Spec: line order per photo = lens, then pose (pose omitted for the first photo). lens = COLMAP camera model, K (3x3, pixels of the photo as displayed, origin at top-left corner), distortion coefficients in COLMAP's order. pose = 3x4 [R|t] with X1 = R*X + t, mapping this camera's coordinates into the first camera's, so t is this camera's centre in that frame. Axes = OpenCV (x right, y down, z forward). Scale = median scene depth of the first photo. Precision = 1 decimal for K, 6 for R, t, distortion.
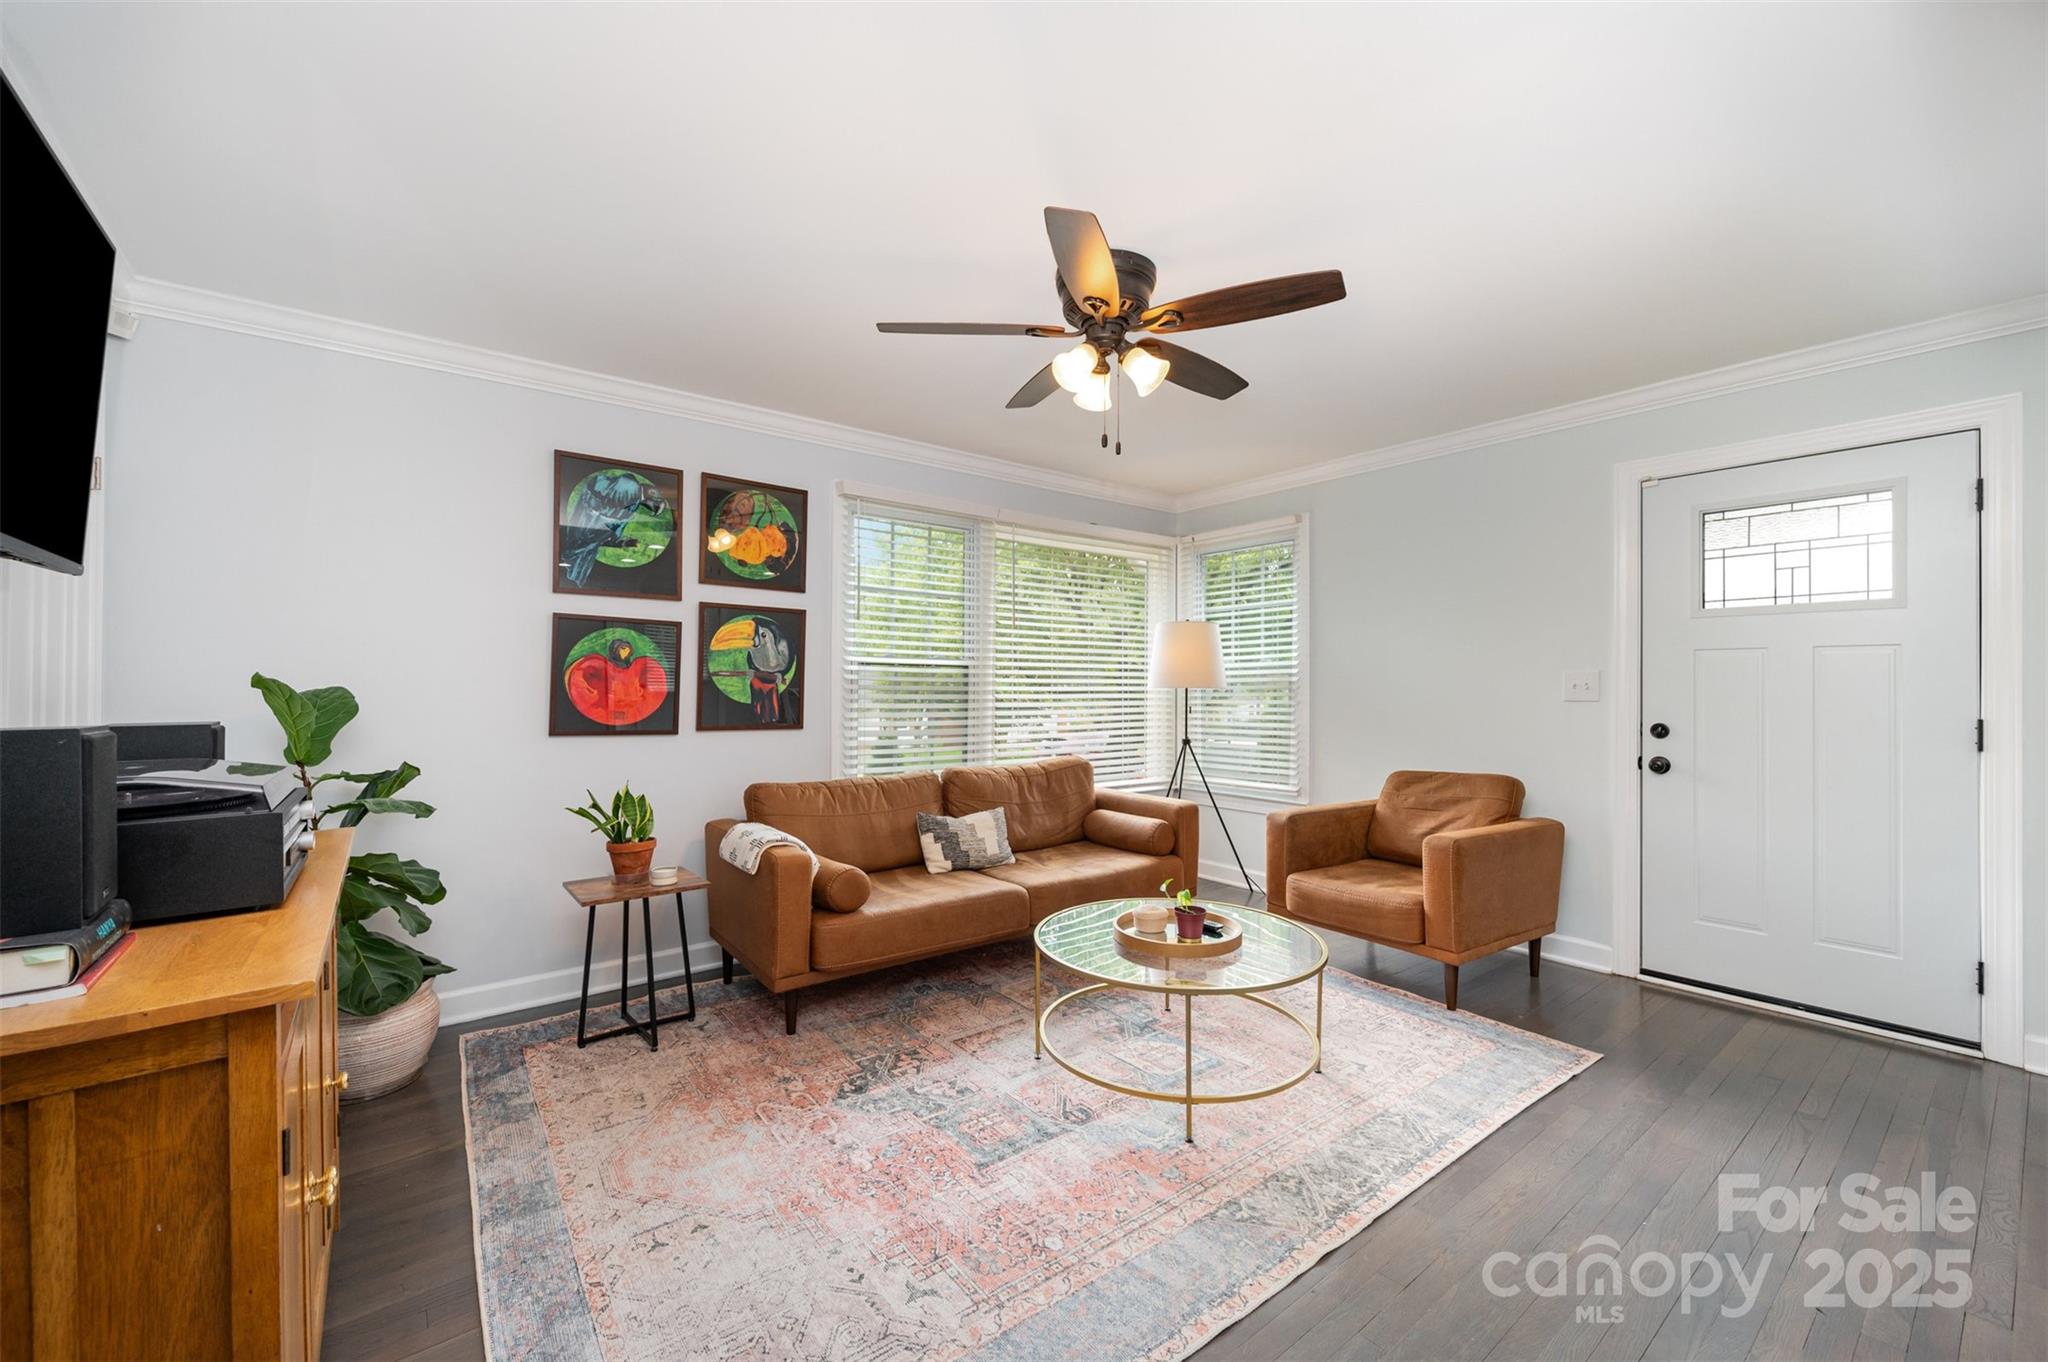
lens RADIAL K [[818.2, 0, 1014.6], [0, 818.2, 684.1], [0, 0, 1]] dist [-0.002740, -0.000282]
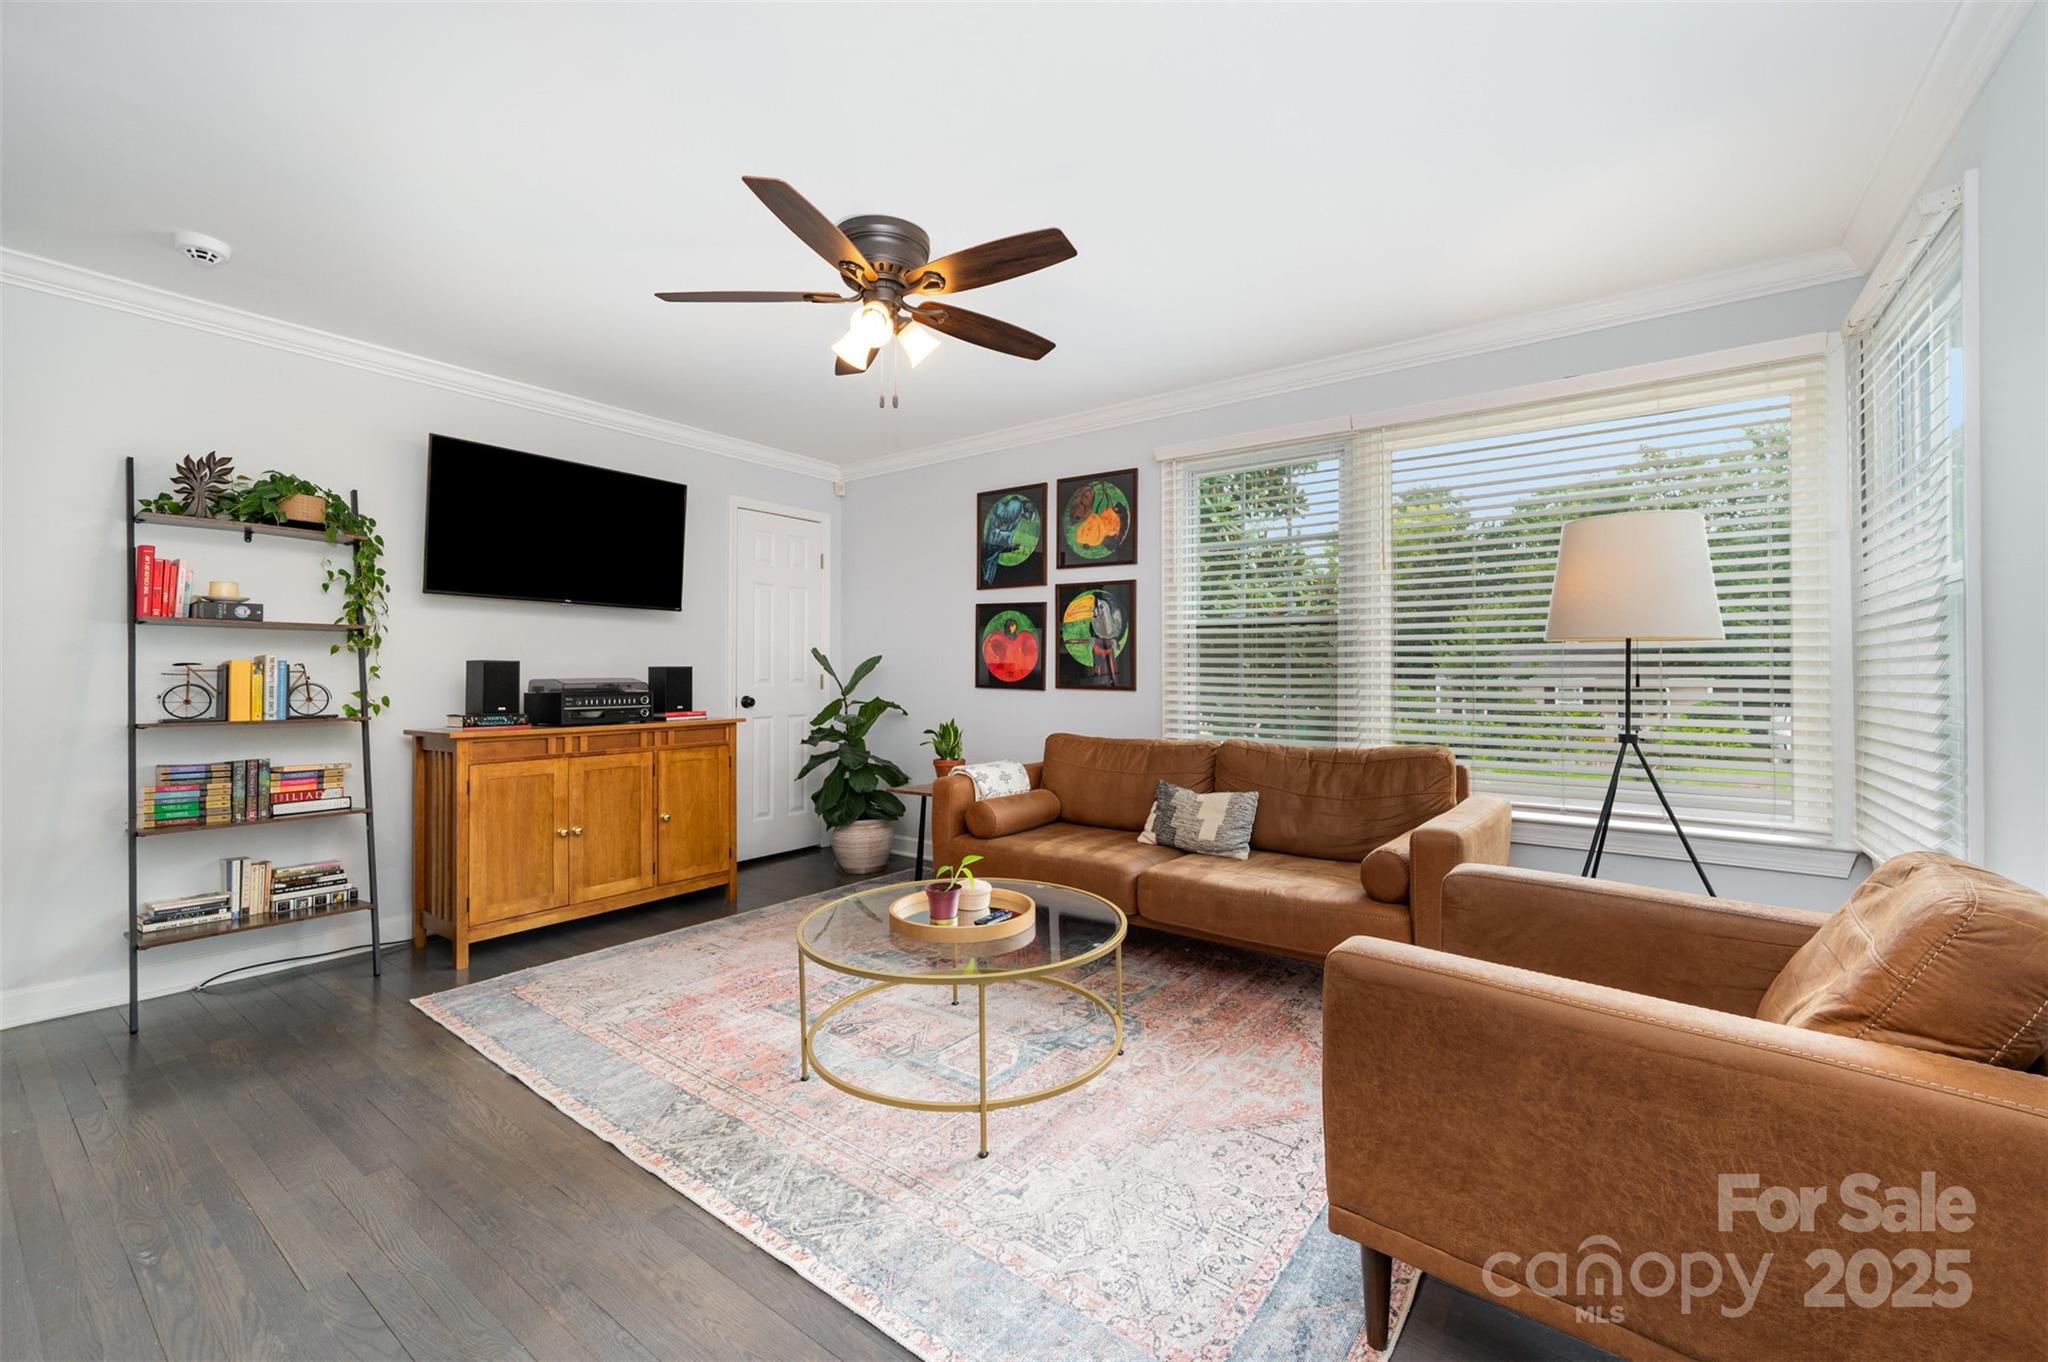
lens RADIAL K [[818.2, 0, 1032.0], [0, 818.2, 668.1], [0, 0, 1]] dist [-0.002740, -0.000282]
pose [[0.285200, -0.002812, -0.958464, 0.807776], [0.003784, 0.999991, -0.001808, 0.029133], [0.958460, -0.003111, 0.285208, 0.620181]]
